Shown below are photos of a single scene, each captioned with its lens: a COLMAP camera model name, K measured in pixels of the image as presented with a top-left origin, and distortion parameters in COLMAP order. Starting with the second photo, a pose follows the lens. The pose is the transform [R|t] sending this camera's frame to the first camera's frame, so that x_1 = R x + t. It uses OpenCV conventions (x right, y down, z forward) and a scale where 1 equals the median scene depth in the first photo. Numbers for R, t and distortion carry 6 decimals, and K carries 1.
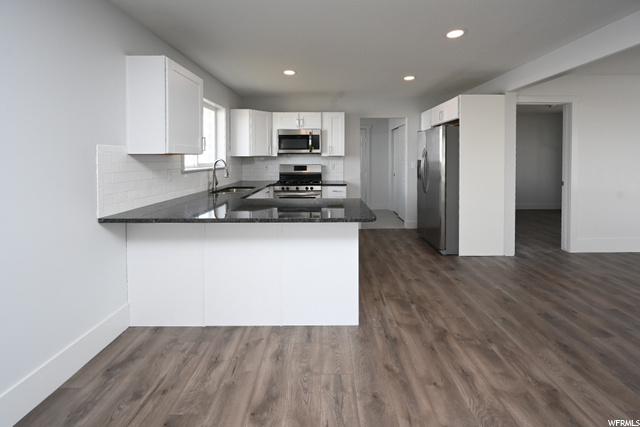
lens RADIAL K [[269.9, 0, 321.3], [0, 269.9, 167.3], [0, 0, 1]] dist [-0.002995, -0.000936]
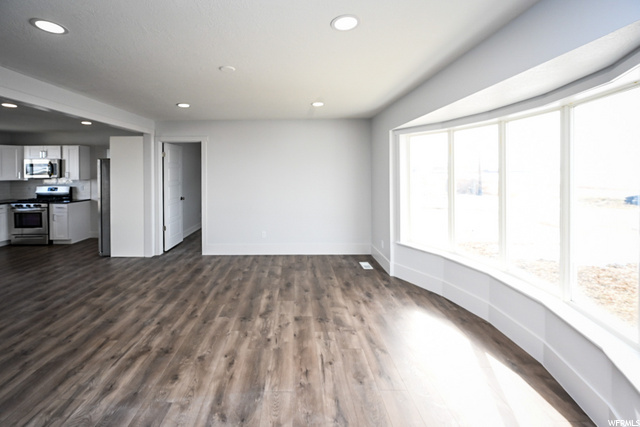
lens RADIAL K [[269.9, 0, 295.5], [0, 269.9, 168.3], [0, 0, 1]] dist [-0.002995, -0.000936]
pose [[0.999685, -0.010237, -0.022932, 2.115954], [0.009251, 0.999046, -0.042678, -0.060271], [0.023347, 0.042452, 0.998826, -0.454858]]
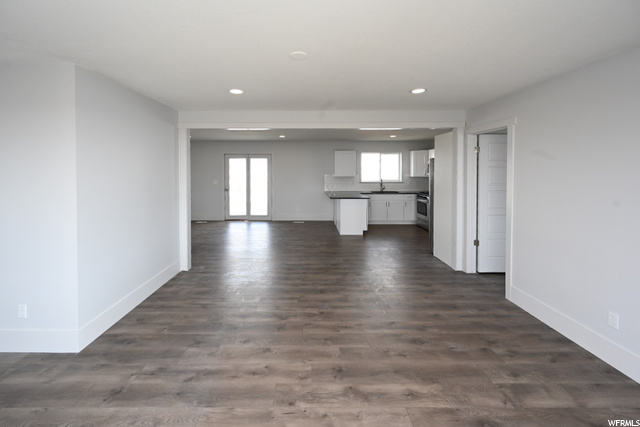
lens RADIAL K [[269.9, 0, 307.4], [0, 269.9, 174.8], [0, 0, 1]] dist [-0.002995, -0.000936]
pose [[-0.019849, 0.013037, -0.999718, 2.691602], [-0.031015, 0.999426, 0.013649, -0.099502], [0.999322, 0.031277, -0.019433, 0.574180]]
